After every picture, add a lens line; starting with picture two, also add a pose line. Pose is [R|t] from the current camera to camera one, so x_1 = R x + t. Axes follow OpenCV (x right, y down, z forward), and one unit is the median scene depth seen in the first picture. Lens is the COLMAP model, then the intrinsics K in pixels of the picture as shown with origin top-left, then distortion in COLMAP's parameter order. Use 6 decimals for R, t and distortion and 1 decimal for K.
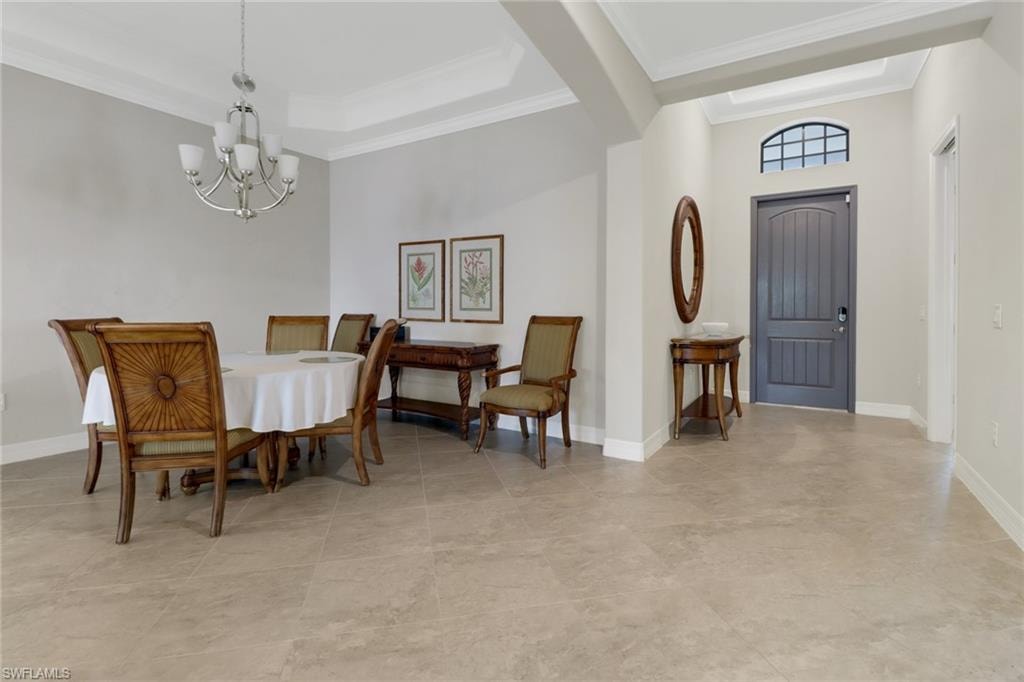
lens RADIAL K [[482.9, 0, 515.9], [0, 482.9, 311.7], [0, 0, 1]] dist [-0.010324, -0.000638]
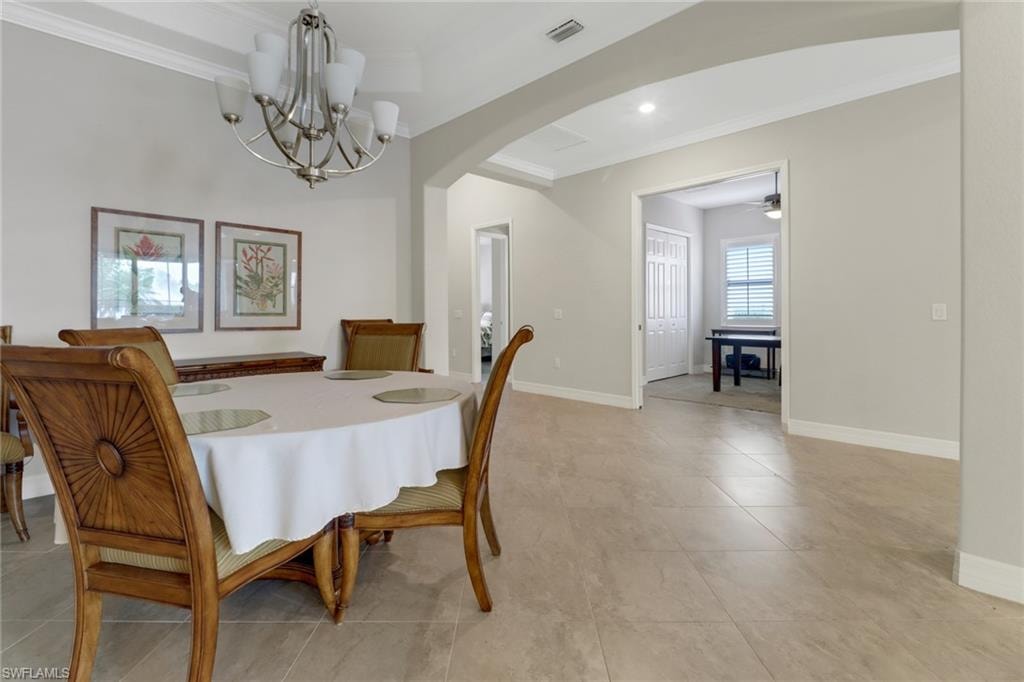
lens RADIAL K [[476.7, 0, 515.6], [0, 476.7, 315.4], [0, 0, 1]] dist [0.008184, -0.000138]
pose [[0.234474, -0.006655, 0.972100, -0.787134], [0.019103, 0.999815, 0.002237, 0.003972], [-0.971935, 0.018045, 0.234557, 0.384806]]
